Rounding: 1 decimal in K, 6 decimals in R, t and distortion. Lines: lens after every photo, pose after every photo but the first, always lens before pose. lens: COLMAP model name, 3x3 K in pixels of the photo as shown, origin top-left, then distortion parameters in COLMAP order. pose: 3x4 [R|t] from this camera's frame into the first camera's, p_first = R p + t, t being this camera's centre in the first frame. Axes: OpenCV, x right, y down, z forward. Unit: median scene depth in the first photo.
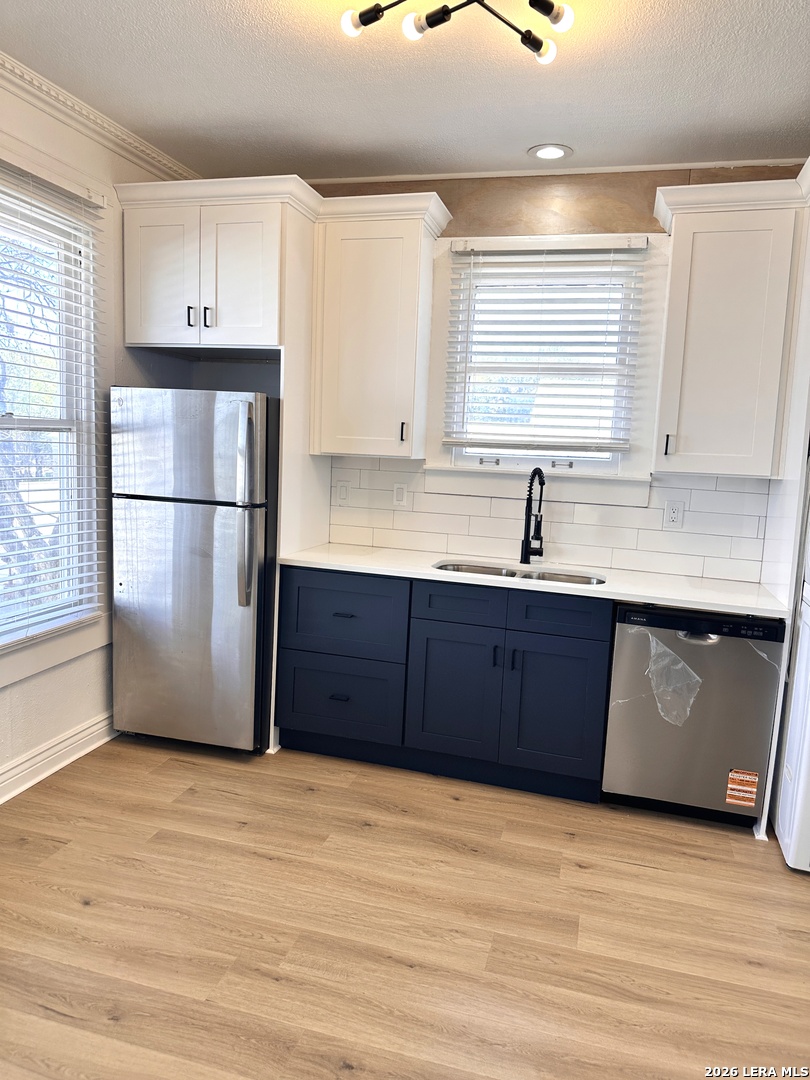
lens RADIAL K [[763.8, 0, 405.0], [0, 763.8, 540.0], [0, 0, 1]] dist [0.068294, -0.072928]
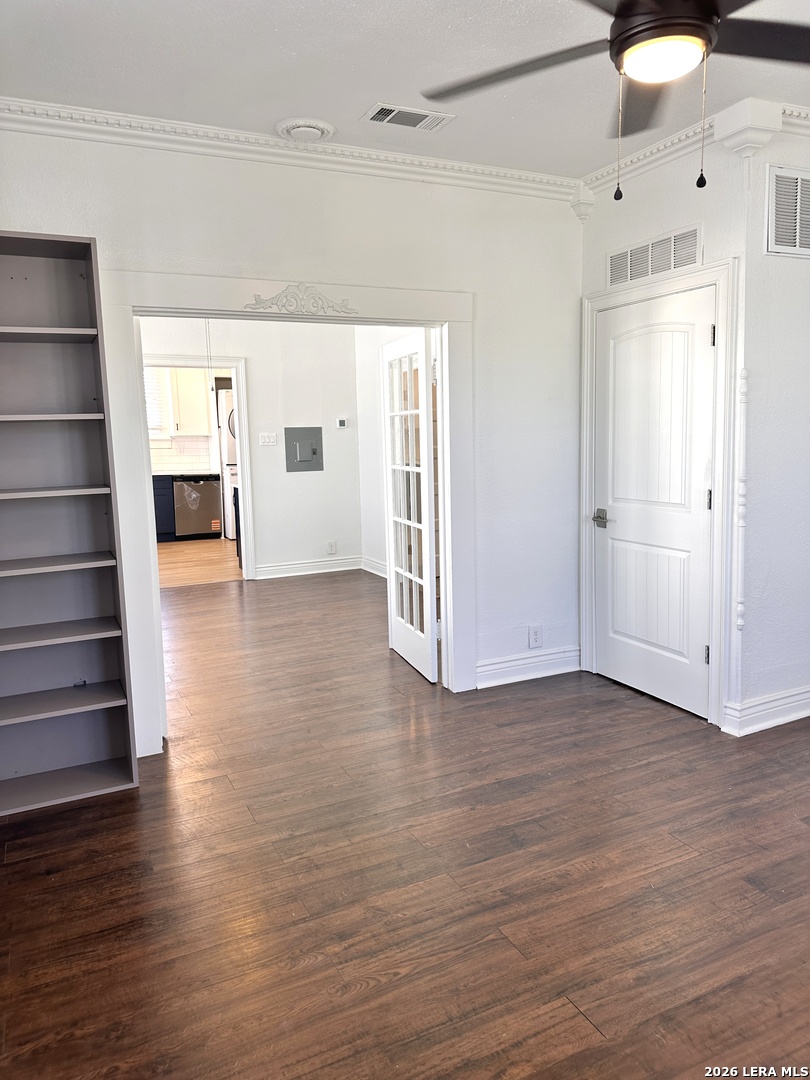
lens RADIAL K [[763.8, 0, 405.0], [0, 763.8, 540.0], [0, 0, 1]] dist [0.068294, -0.072928]
pose [[0.751187, -0.158258, 0.640838, -1.108951], [0.137241, 0.987064, 0.082888, 0.213389], [-0.645665, 0.025685, 0.763188, -2.107990]]
